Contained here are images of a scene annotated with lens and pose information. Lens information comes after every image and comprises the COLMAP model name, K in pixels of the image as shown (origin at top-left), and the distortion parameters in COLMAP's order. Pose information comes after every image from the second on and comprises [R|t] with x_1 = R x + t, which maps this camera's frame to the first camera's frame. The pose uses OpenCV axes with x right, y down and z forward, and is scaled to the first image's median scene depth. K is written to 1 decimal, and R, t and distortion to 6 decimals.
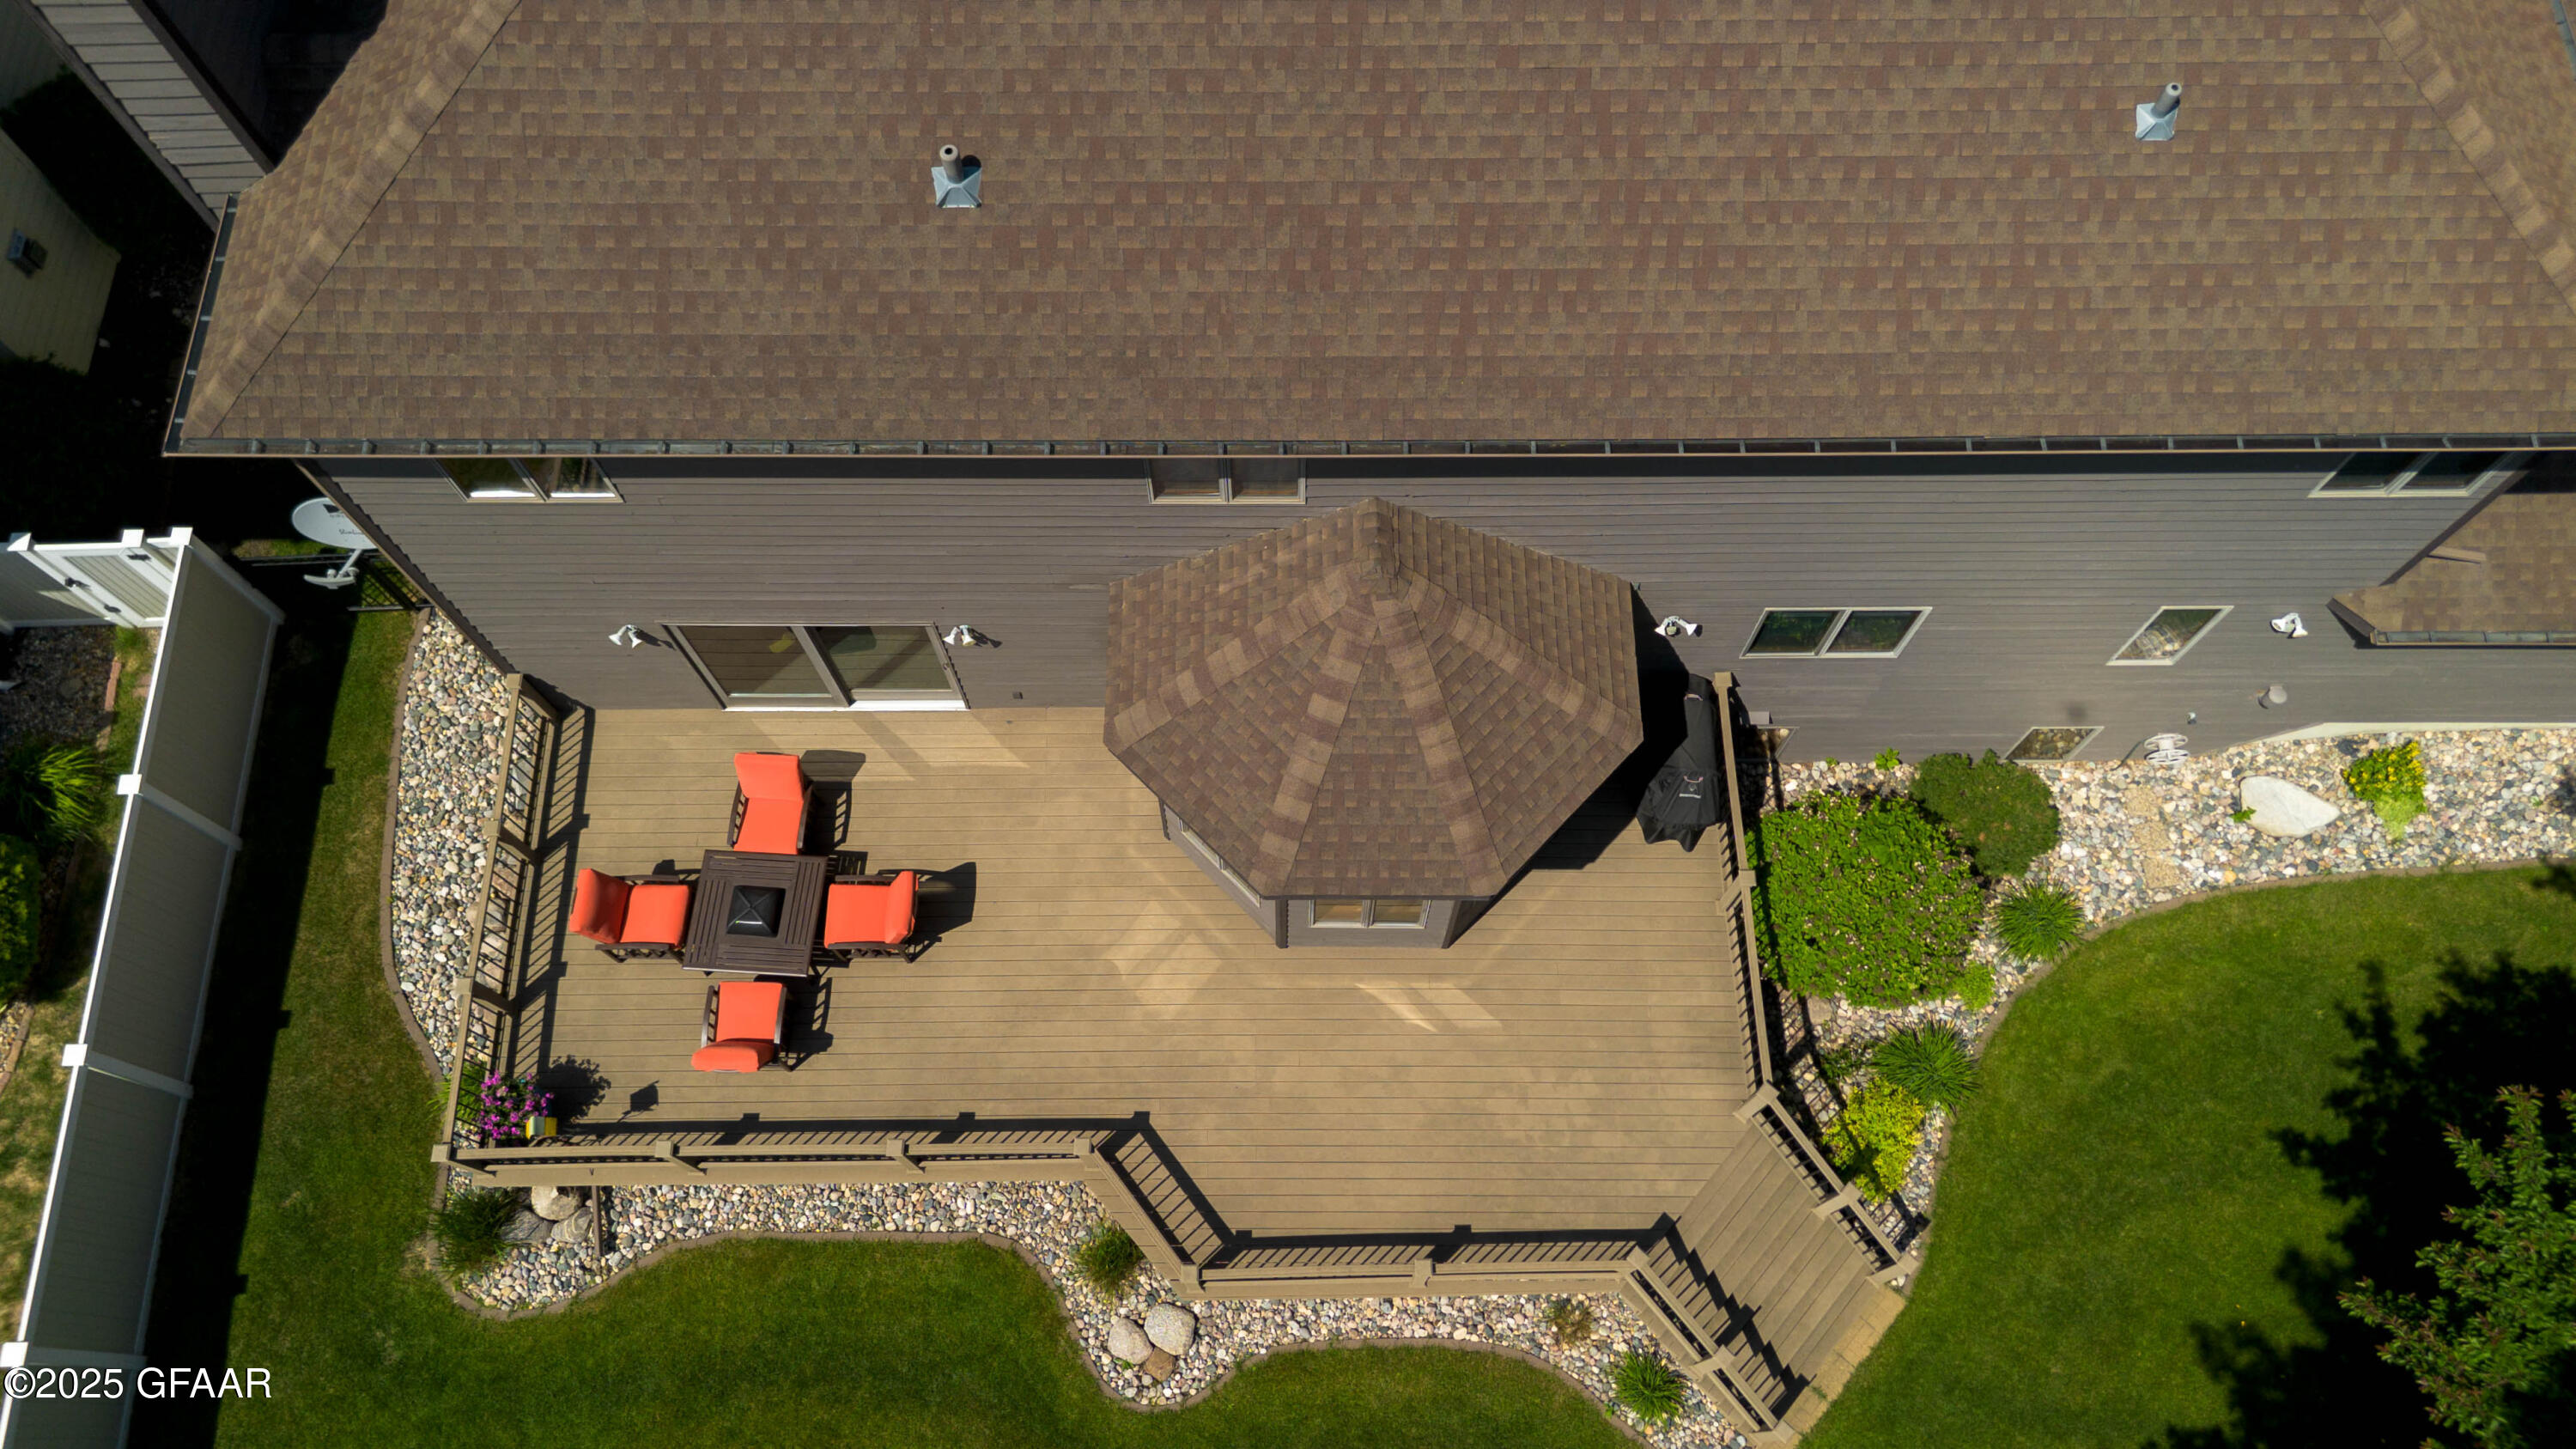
lens RADIAL K [[1849.6, 0, 1277.6], [0, 1849.6, 718.0], [0, 0, 1]] dist [0.085542, -0.000989]
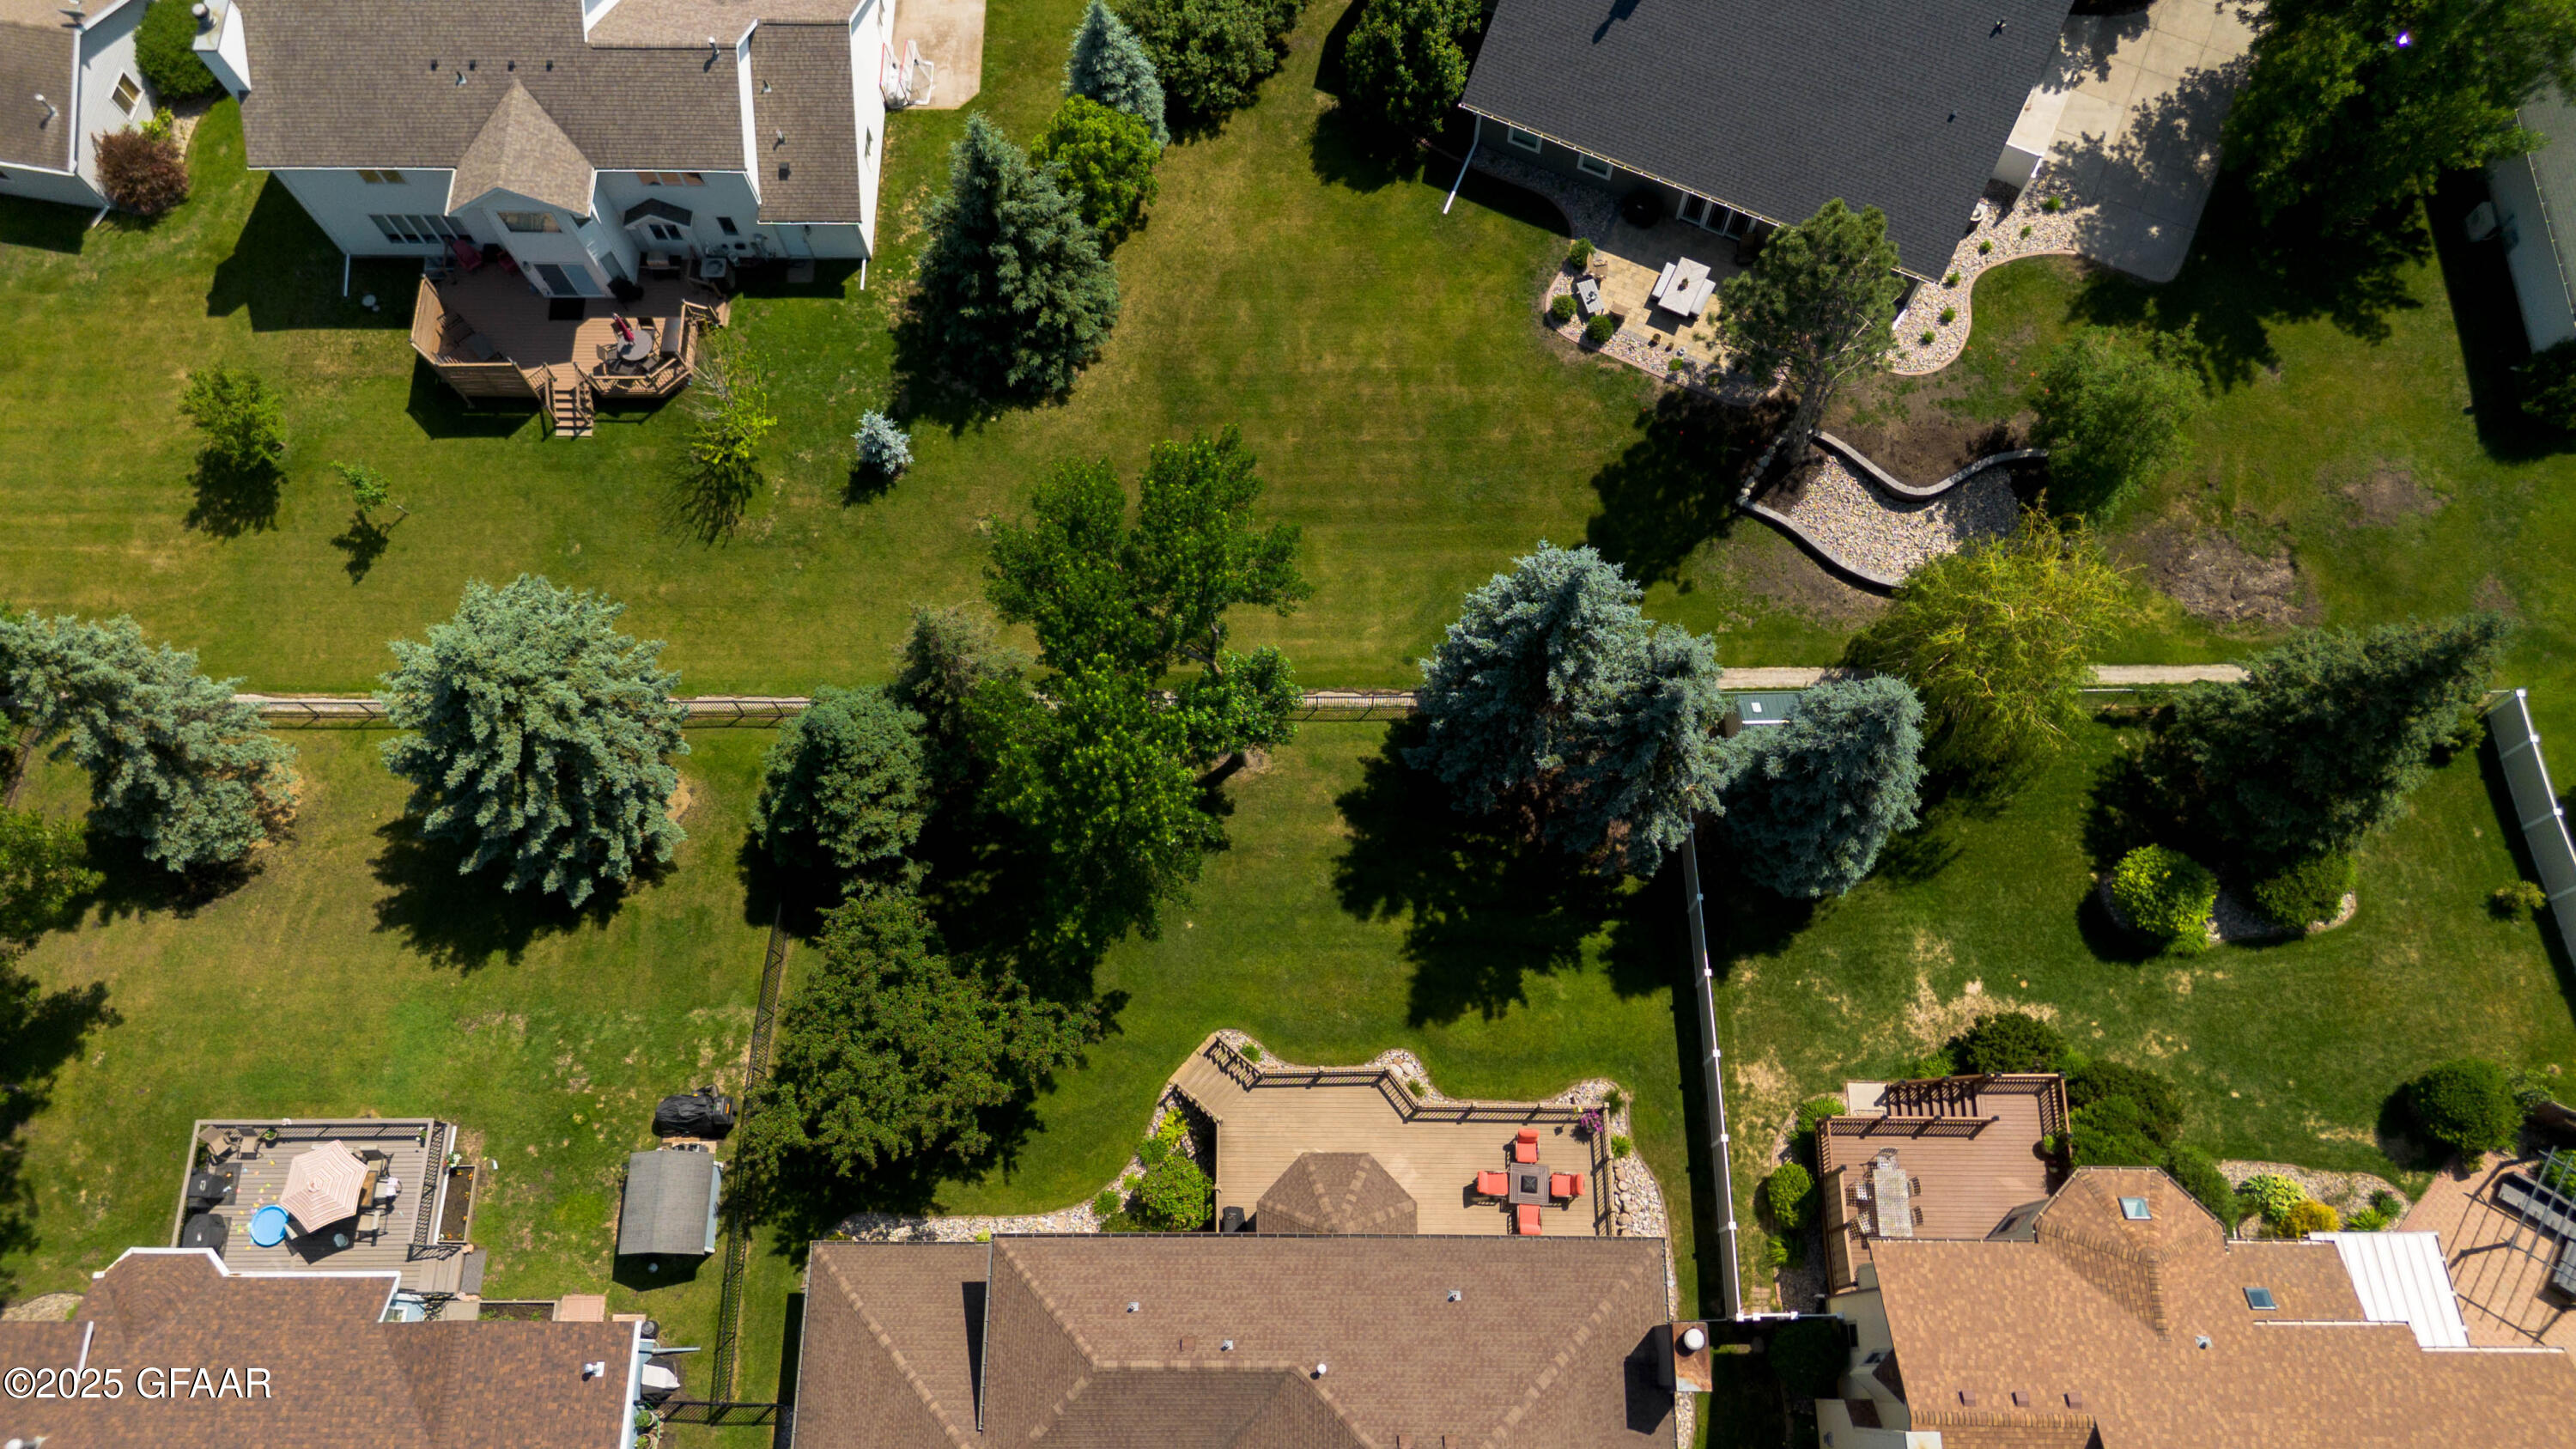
lens RADIAL K [[1849.6, 0, 1277.6], [0, 1849.6, 718.0], [0, 0, 1]] dist [0.085542, -0.000989]
pose [[-0.999574, 0.001652, 0.029136, 0.051952], [0.017984, -0.751406, 0.659595, -1.358493], [0.022983, 0.659838, 0.751056, -1.854534]]
